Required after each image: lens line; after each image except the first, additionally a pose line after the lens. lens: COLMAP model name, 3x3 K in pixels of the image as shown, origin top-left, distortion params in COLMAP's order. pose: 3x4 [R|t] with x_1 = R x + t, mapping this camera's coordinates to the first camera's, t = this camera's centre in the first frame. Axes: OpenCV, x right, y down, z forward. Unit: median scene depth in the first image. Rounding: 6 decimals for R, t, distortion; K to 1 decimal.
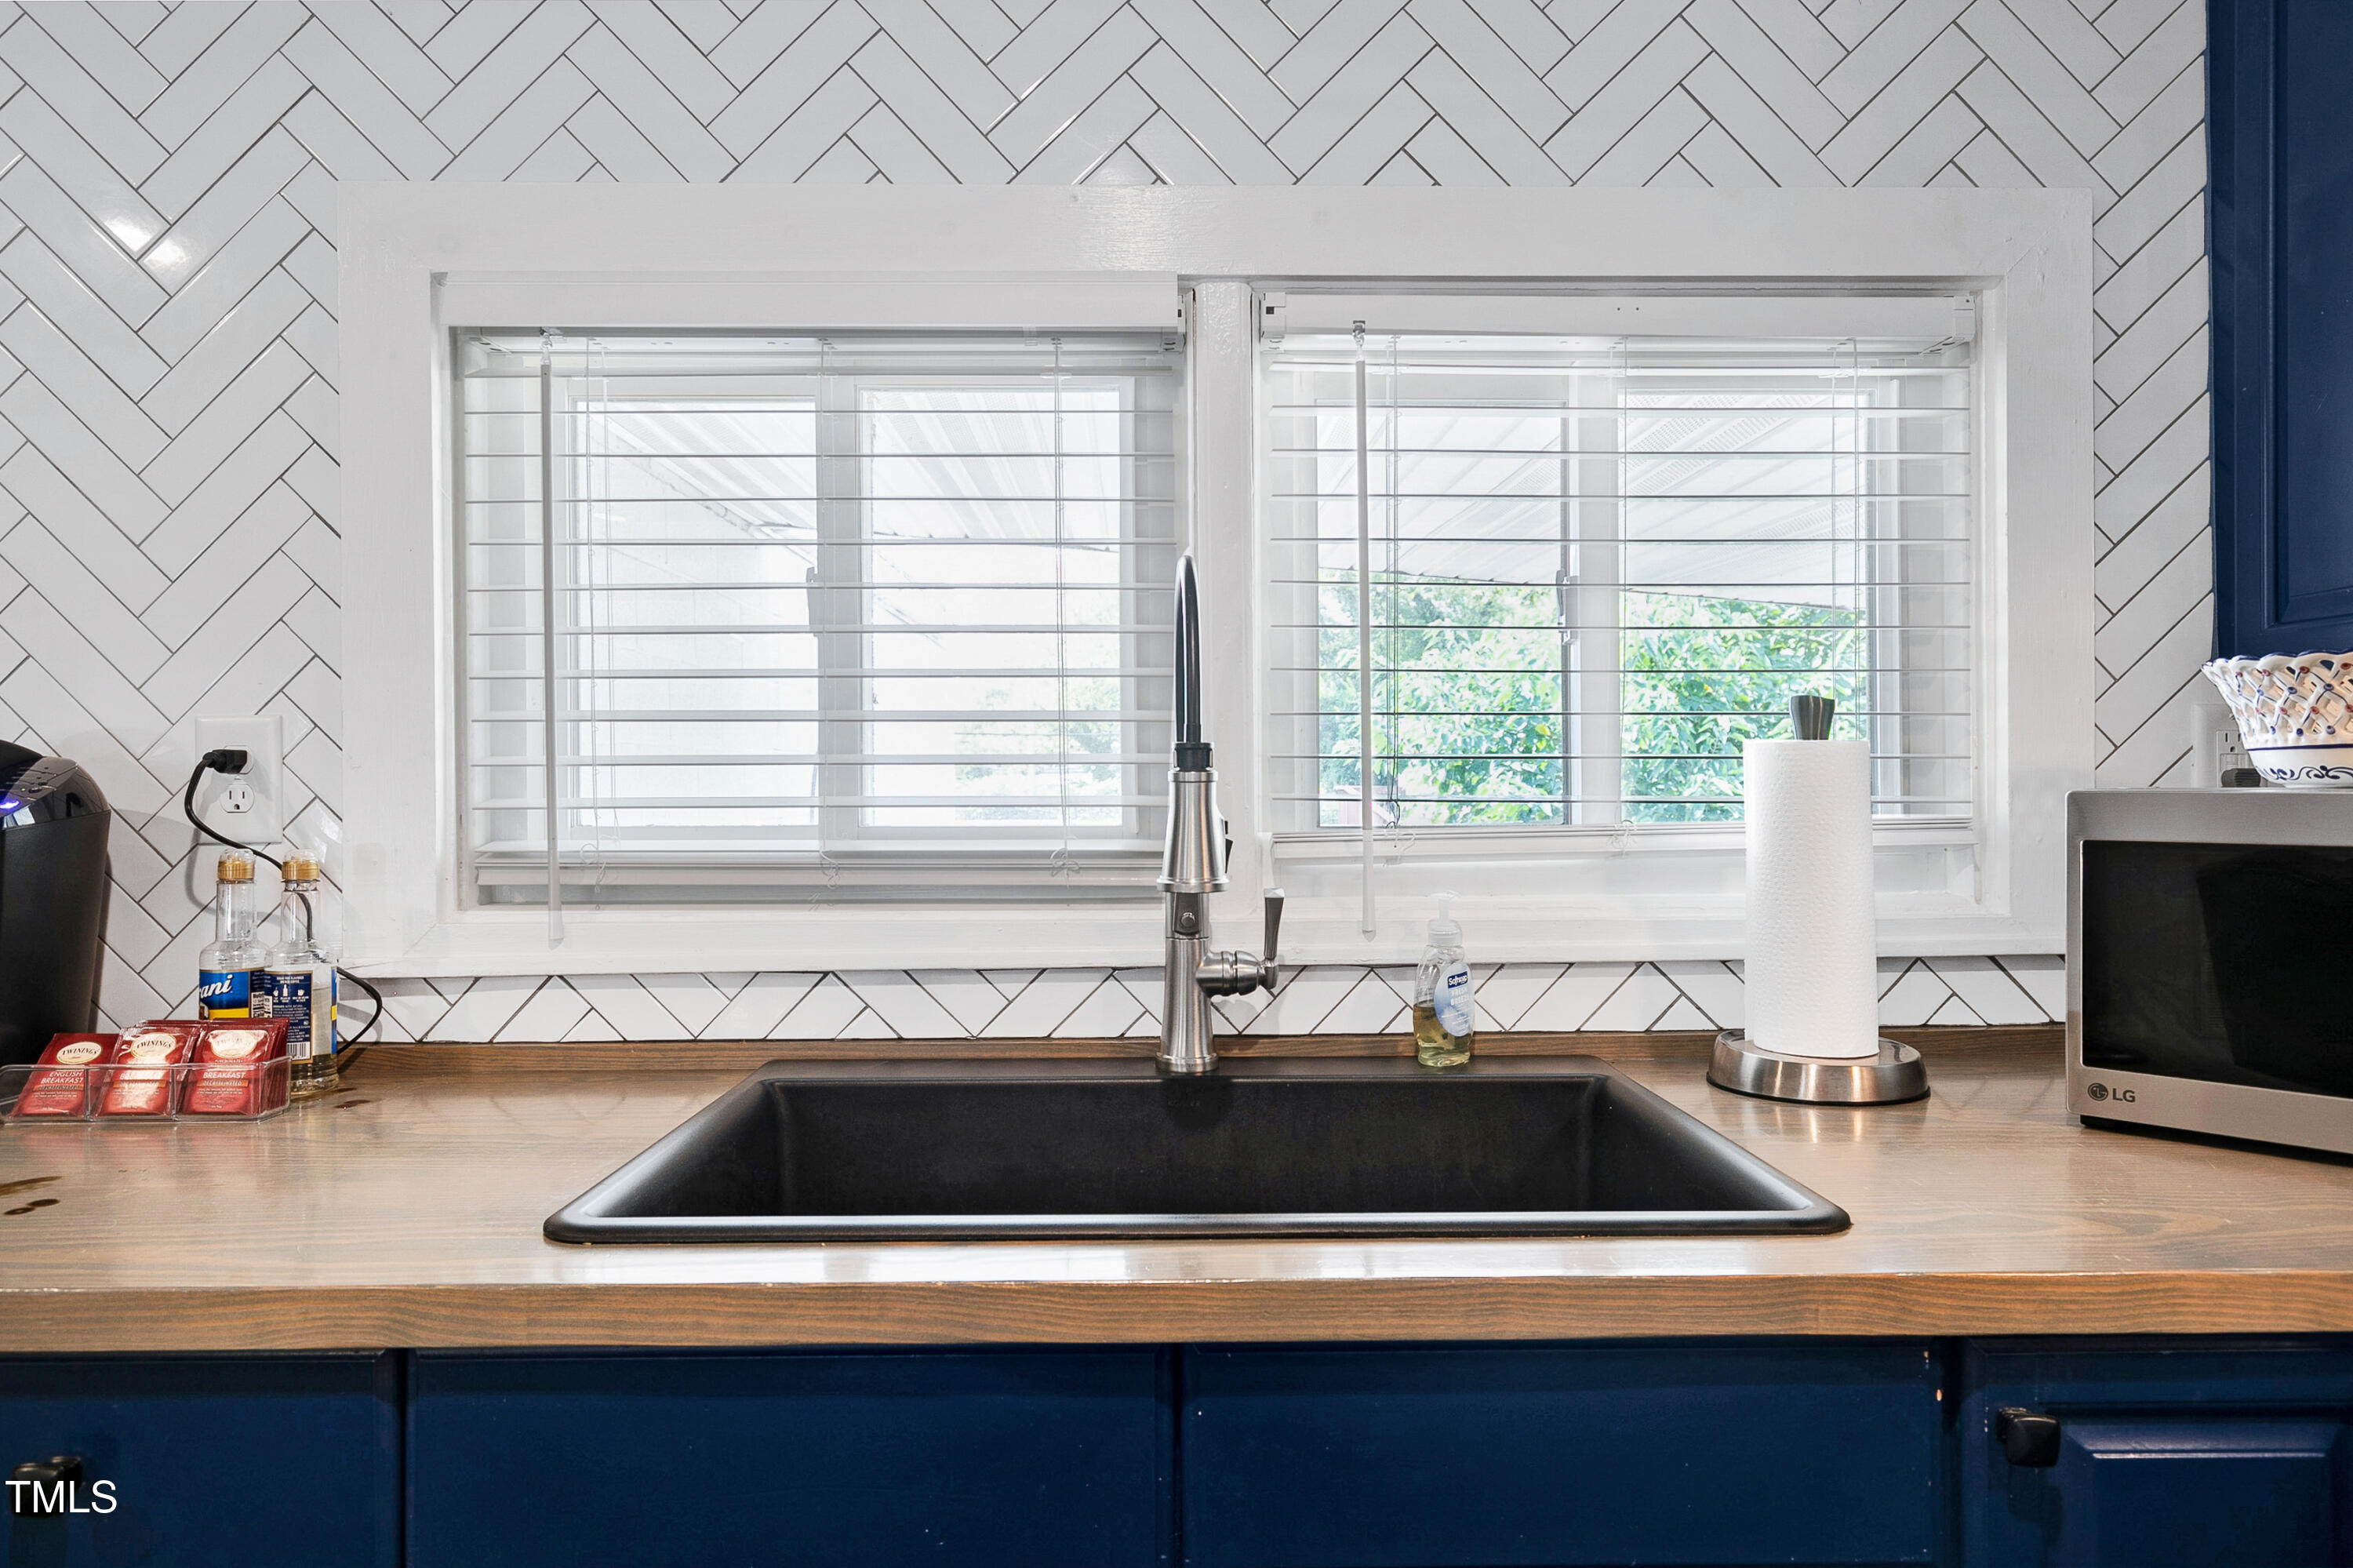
lens RADIAL K [[1496.5, 0, 1174.4], [0, 1496.5, 767.1], [0, 0, 1]] dist [0.003365, 0.001205]
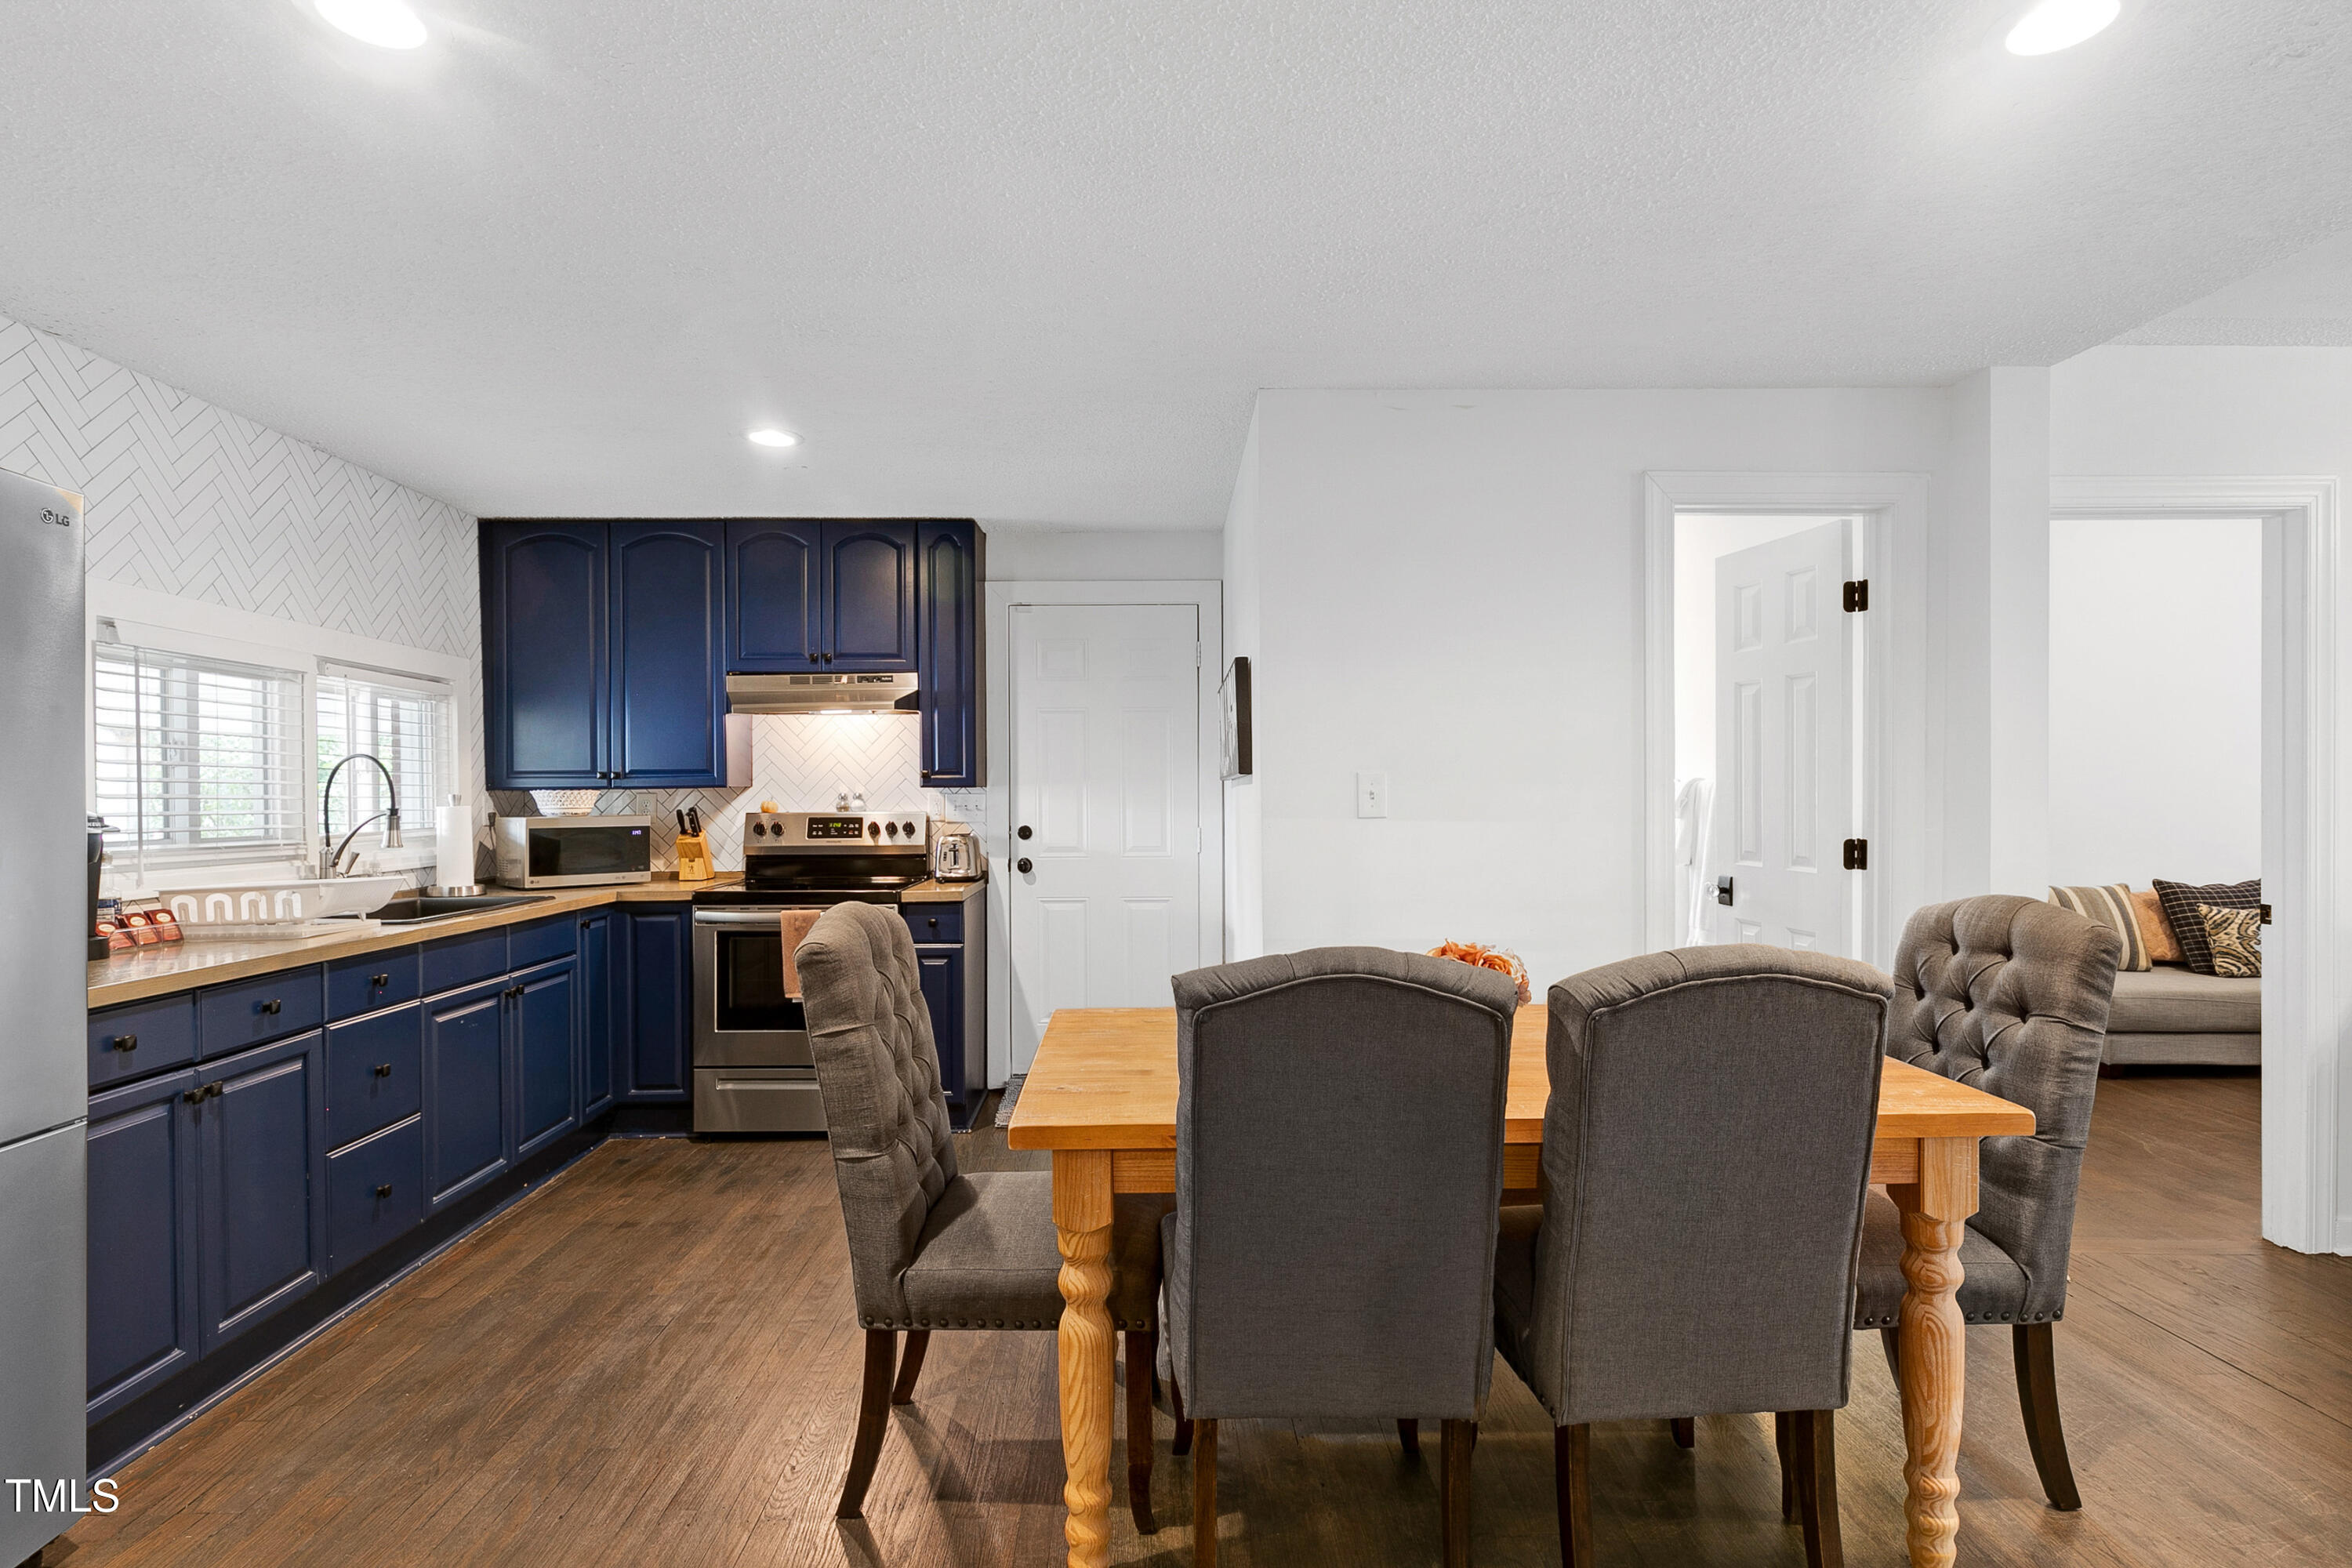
lens RADIAL K [[1201.4, 0, 1163.0], [0, 1201.4, 789.4], [0, 0, 1]] dist [0.001424, -0.002595]
pose [[-0.027568, 0.011253, 0.999557, -2.490755], [0.001104, 0.999936, -0.011227, -0.022868], [-0.999619, 0.000794, -0.027579, -0.677262]]
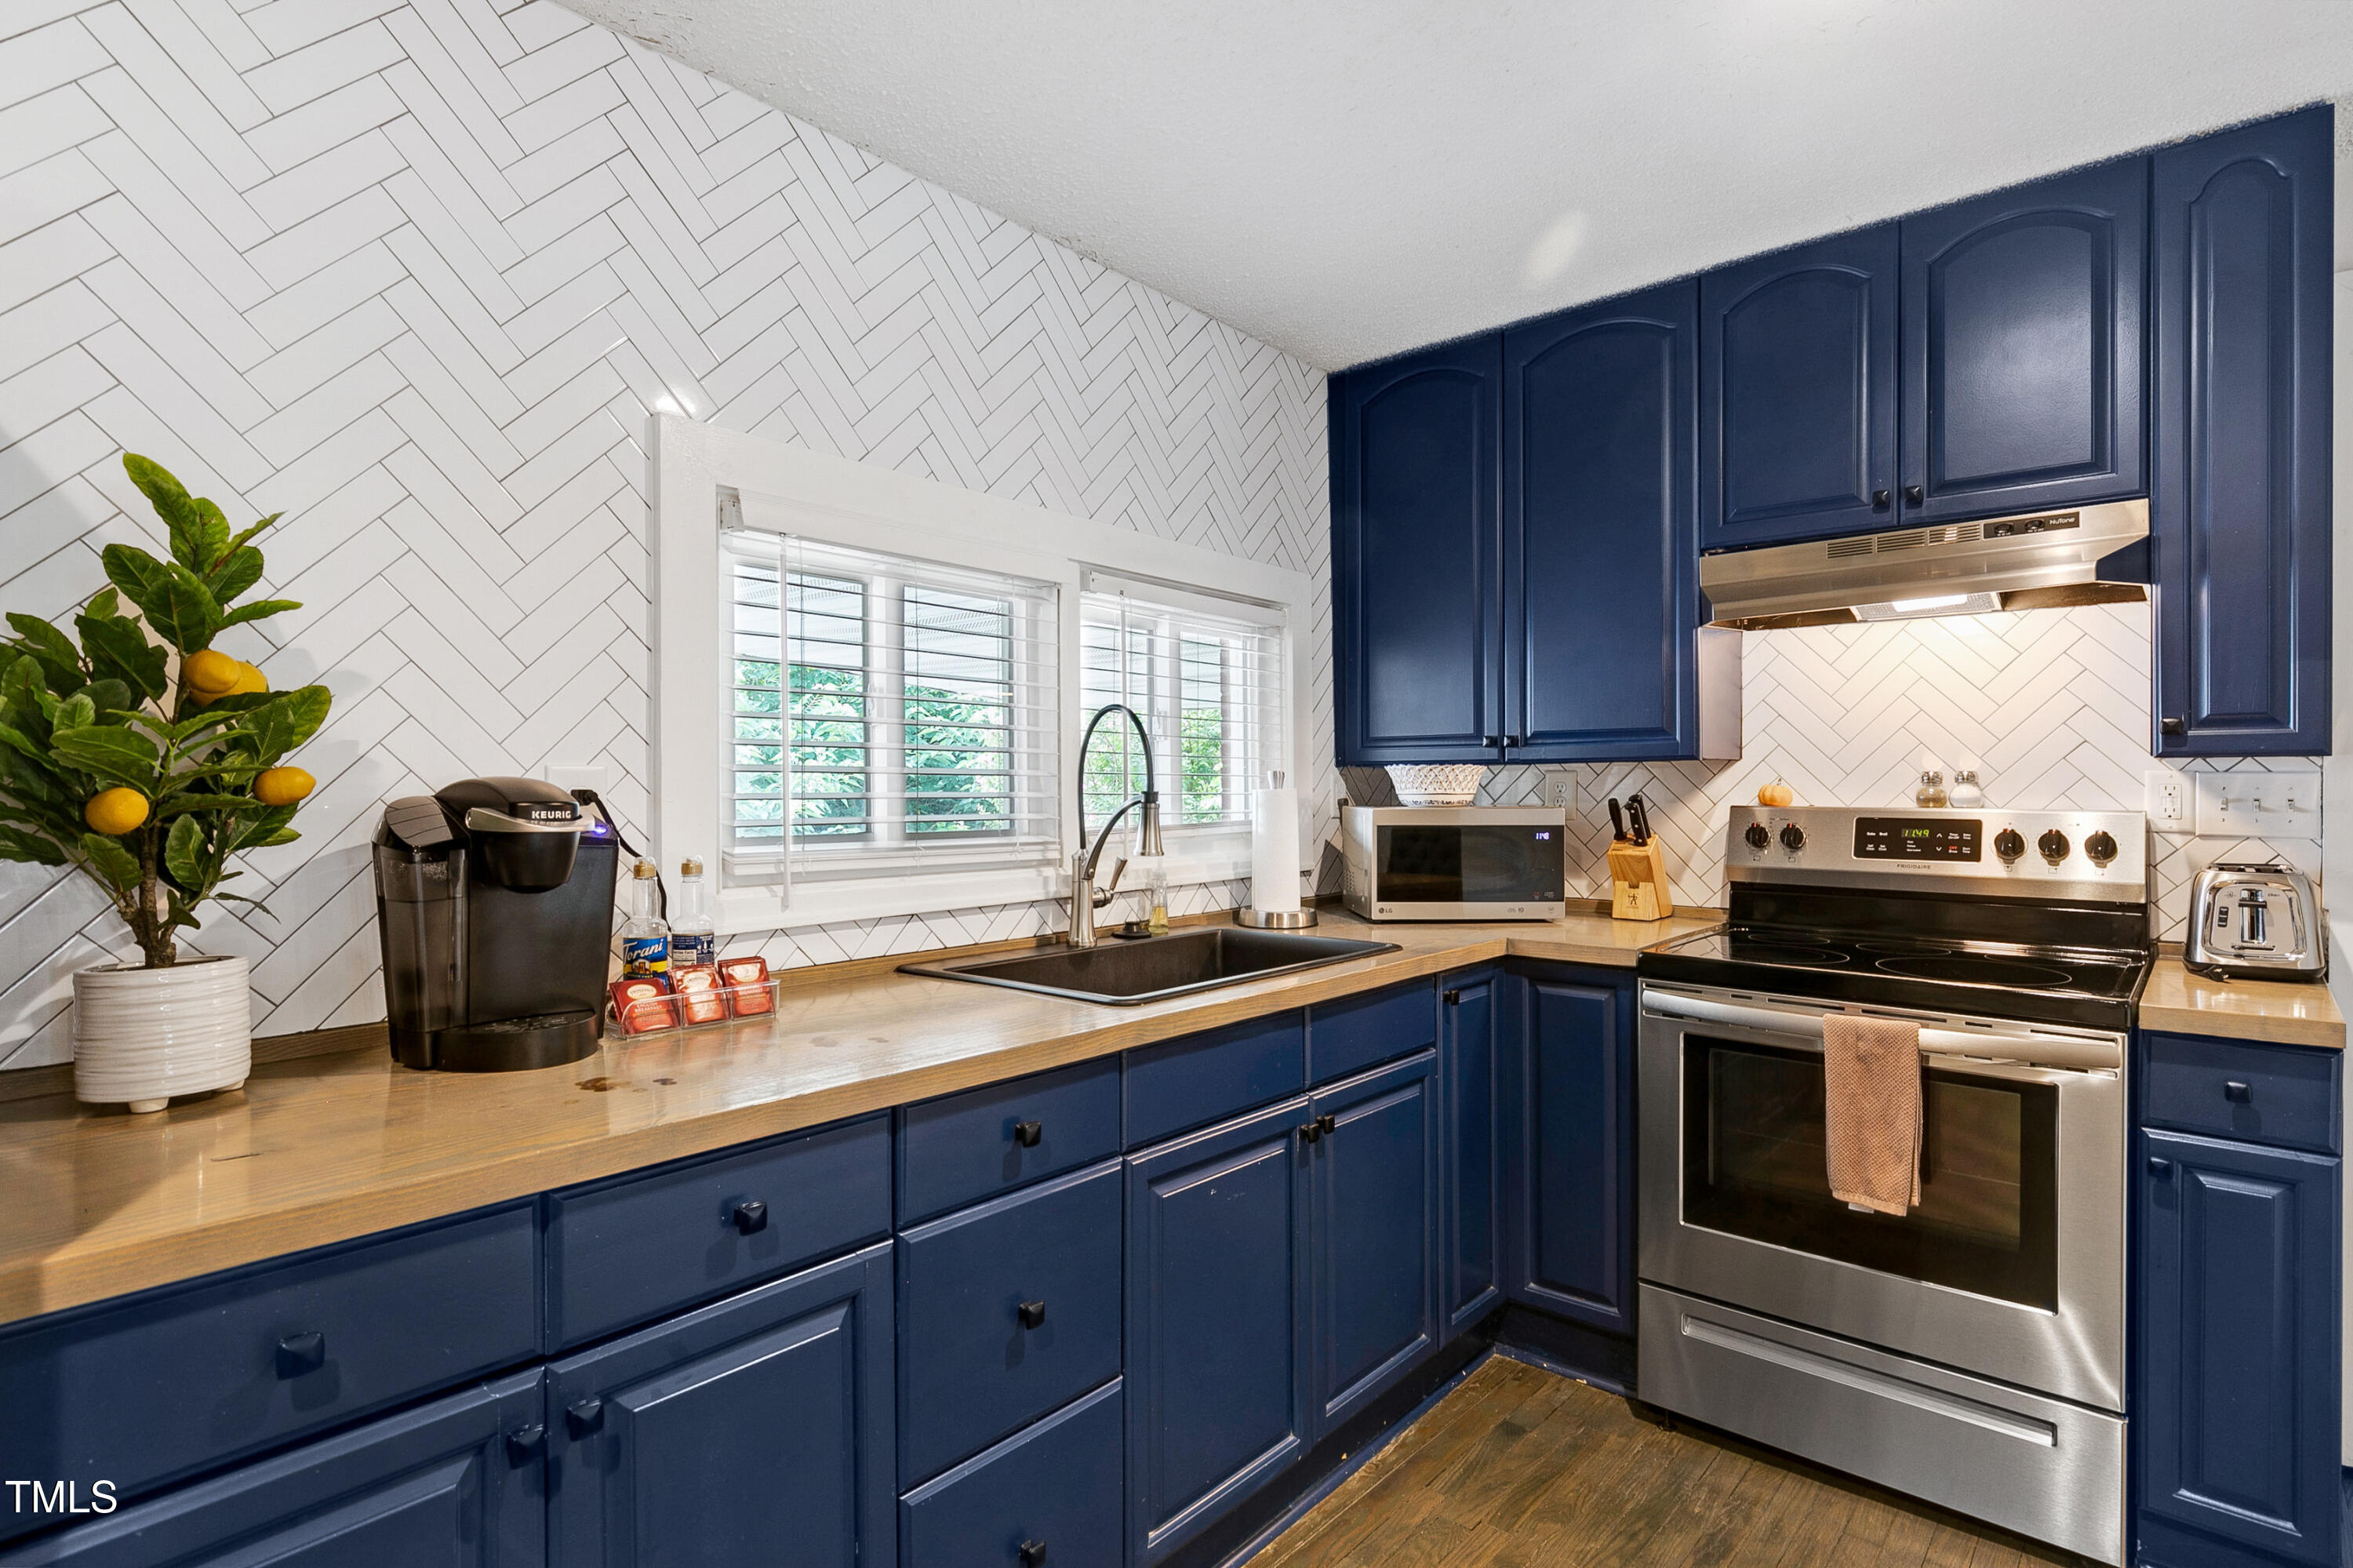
lens RADIAL K [[1202.0, 0, 1168.4], [0, 1202.0, 781.8], [0, 0, 1]] dist [0.001424, -0.002595]
pose [[0.648127, 0.008023, 0.761490, -1.140606], [-0.009445, 0.999952, -0.002497, -0.021245], [-0.761474, -0.005574, 0.648172, -0.167458]]
